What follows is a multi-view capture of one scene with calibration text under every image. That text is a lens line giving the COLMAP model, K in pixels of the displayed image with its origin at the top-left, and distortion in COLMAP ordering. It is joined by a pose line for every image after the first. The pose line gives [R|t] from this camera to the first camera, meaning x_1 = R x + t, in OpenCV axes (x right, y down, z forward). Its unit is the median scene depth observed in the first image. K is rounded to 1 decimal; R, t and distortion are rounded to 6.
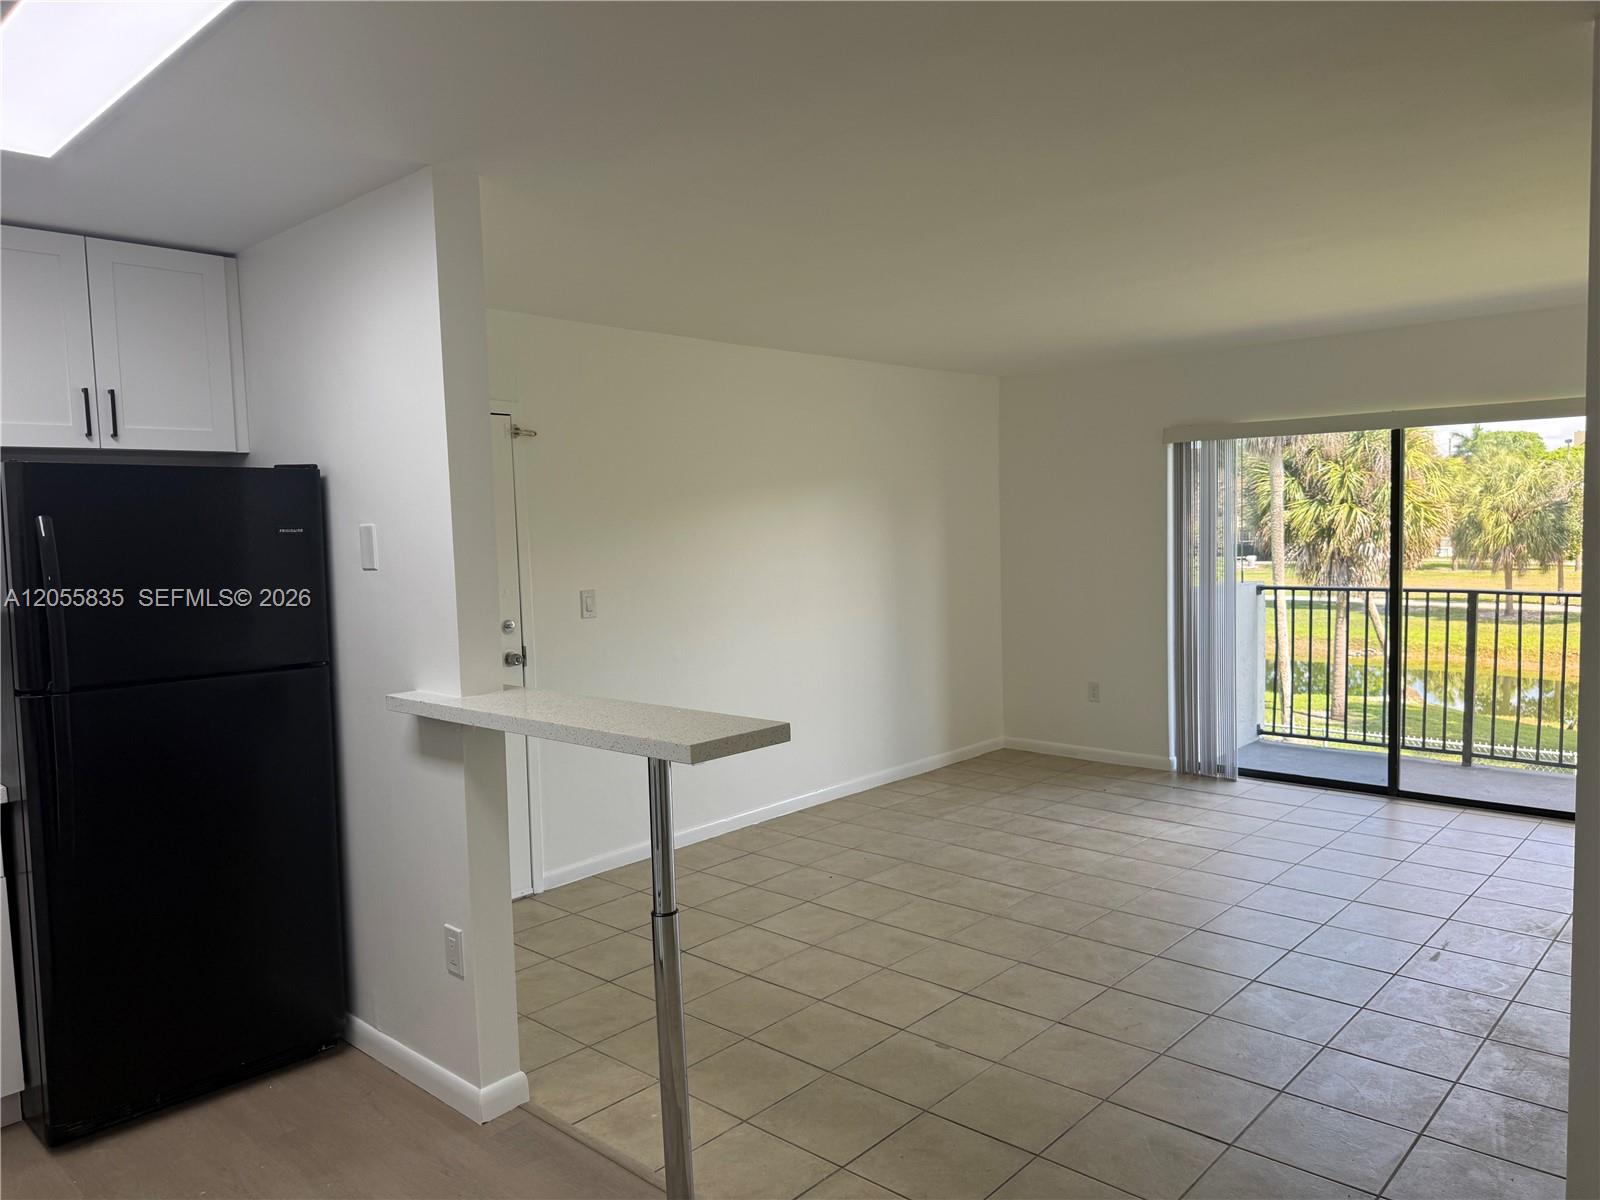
lens RADIAL K [[1137.3, 0, 800.6], [0, 1137.3, 593.7], [0, 0, 1]] dist [0.037550, -0.043011]
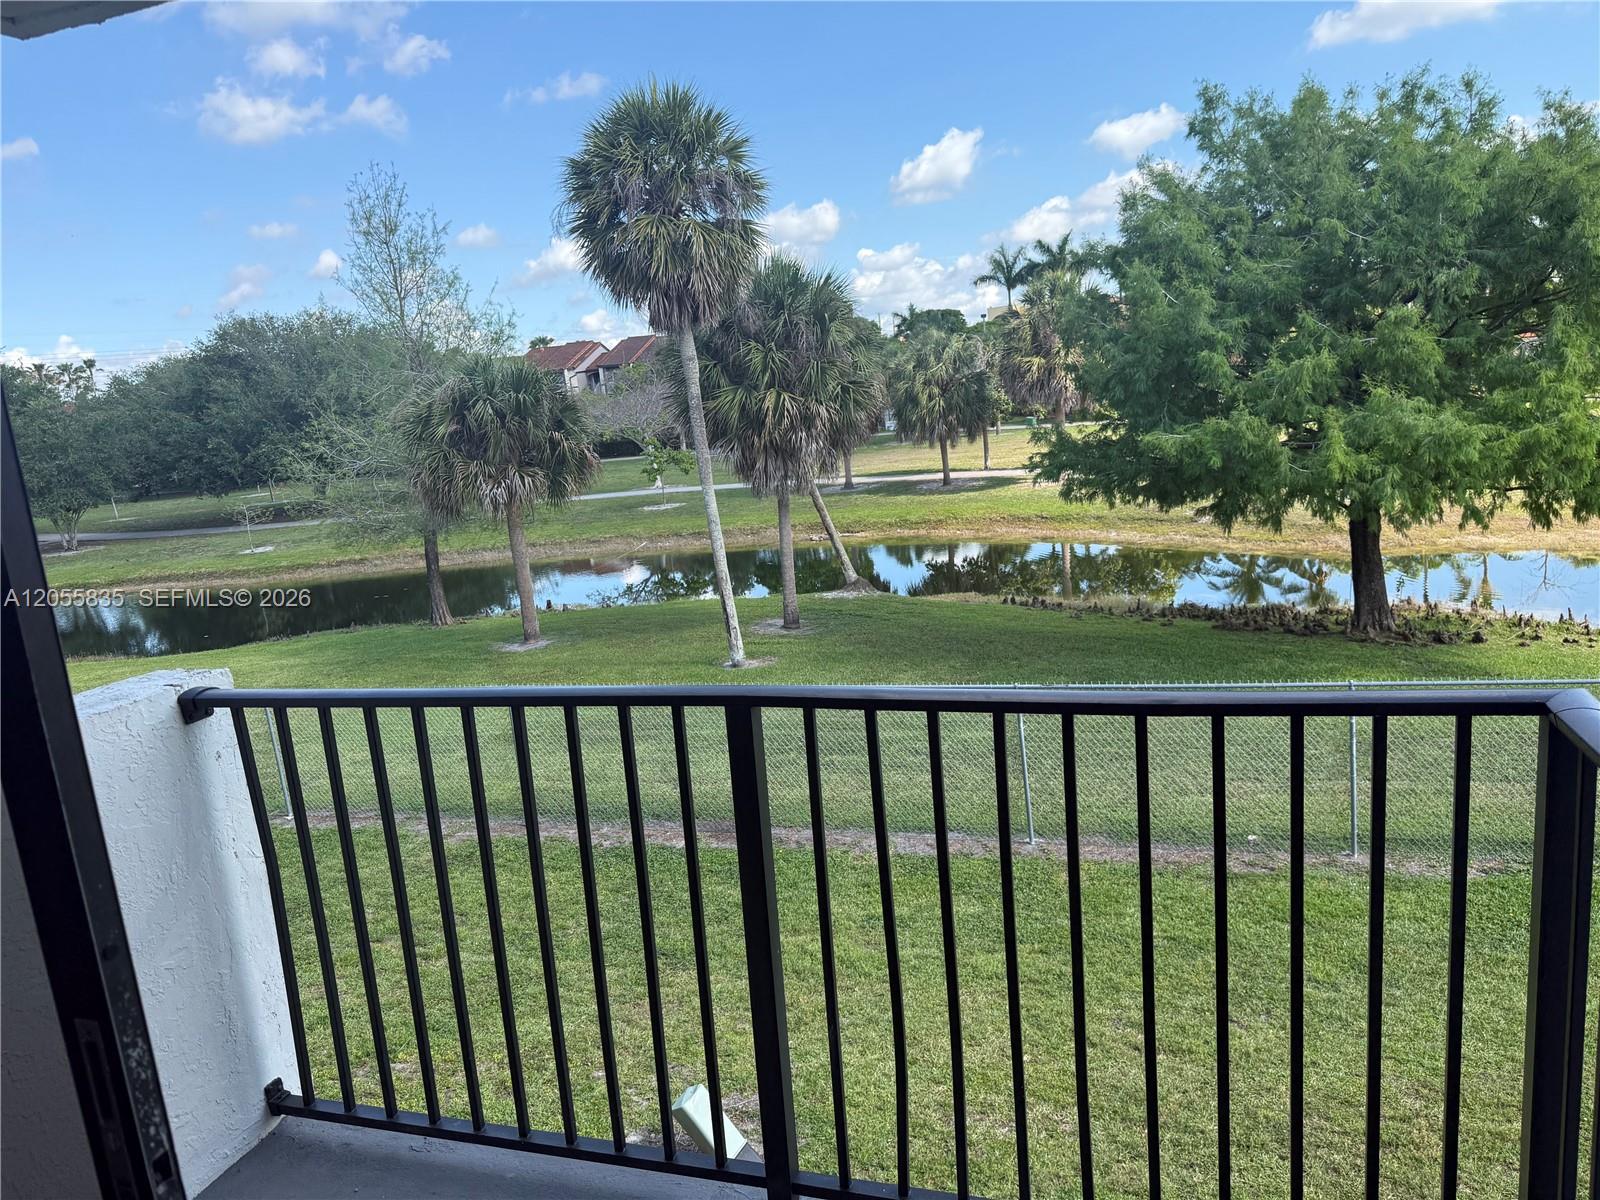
lens RADIAL K [[1137.3, 0, 790.2], [0, 1137.3, 610.6], [0, 0, 1]] dist [0.037550, -0.043011]
pose [[0.910991, -0.140811, 0.387643, 0.124637], [0.101749, 0.987592, 0.119625, -0.012990], [-0.399677, -0.069535, 0.914015, 0.182417]]
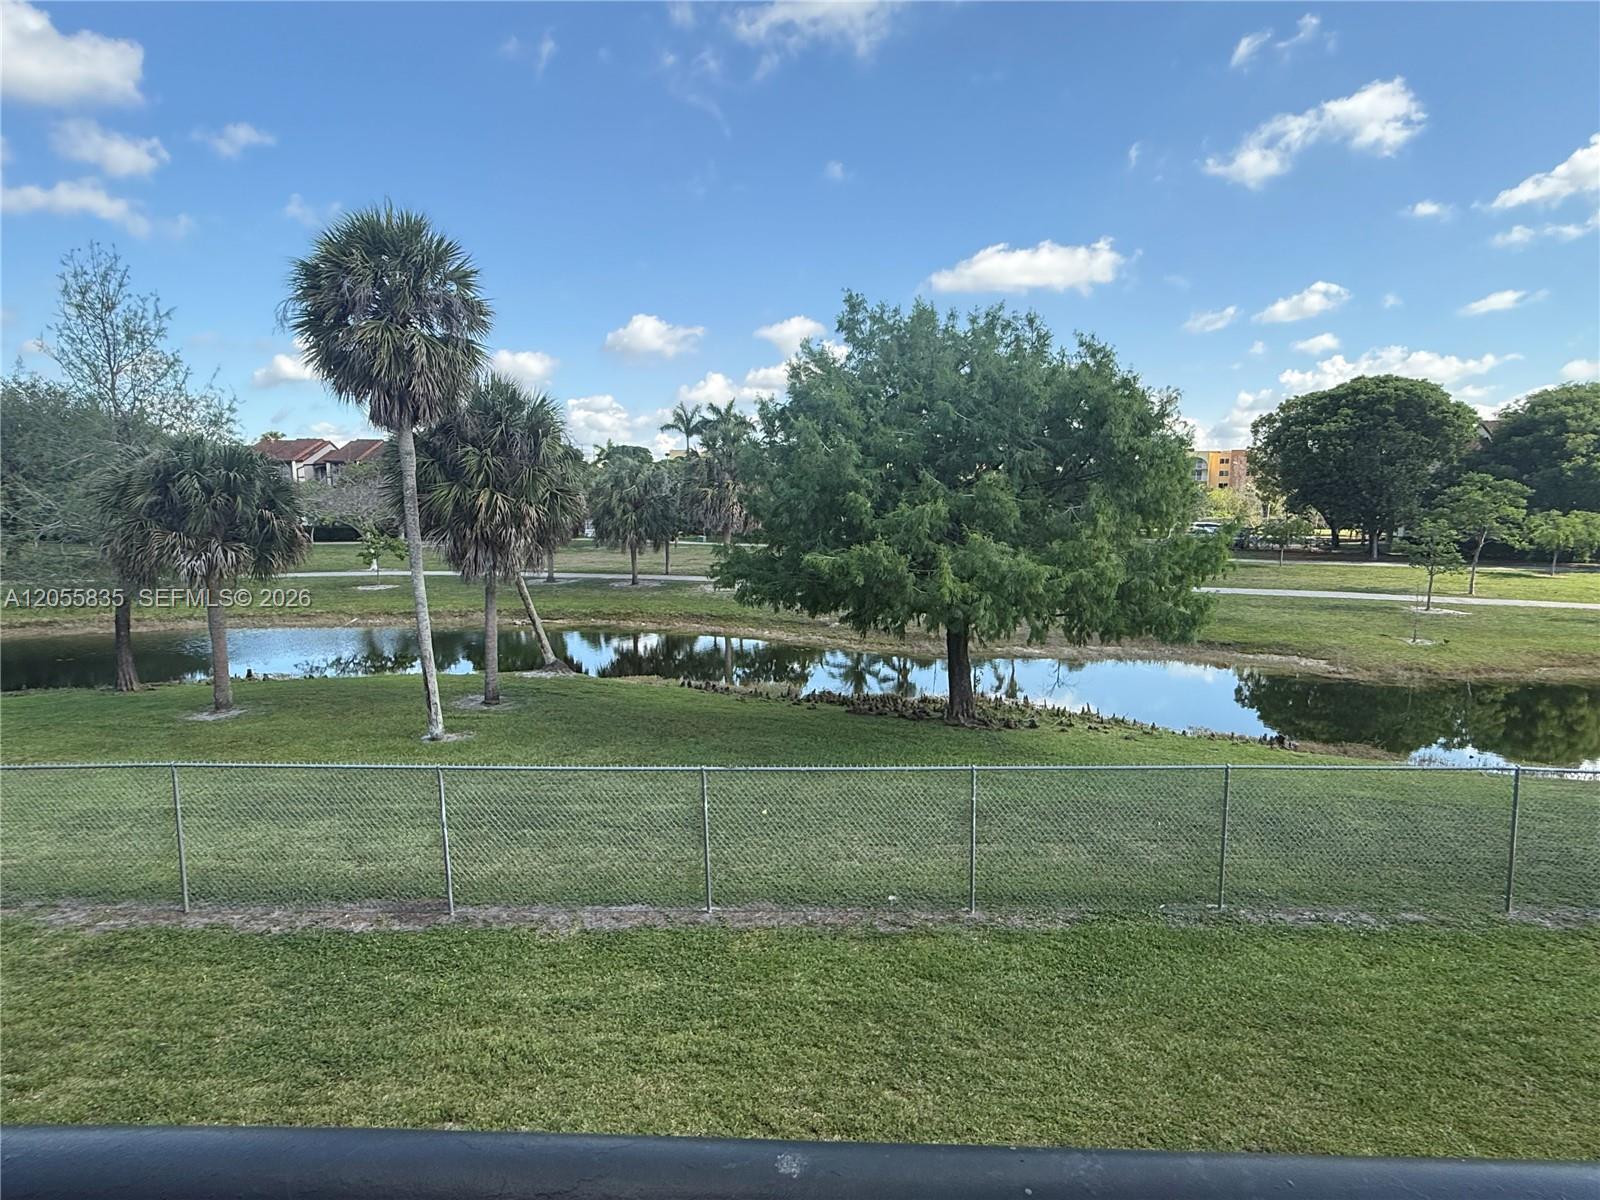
lens RADIAL K [[913.4, 0, 798.6], [0, 913.4, 608.1], [0, 0, 1]] dist [0.006547, -0.004152]
pose [[0.744743, -0.058734, 0.664761, 0.148247], [0.029844, 0.998054, 0.054747, -0.010937], [-0.666683, -0.020933, 0.745047, 0.235936]]
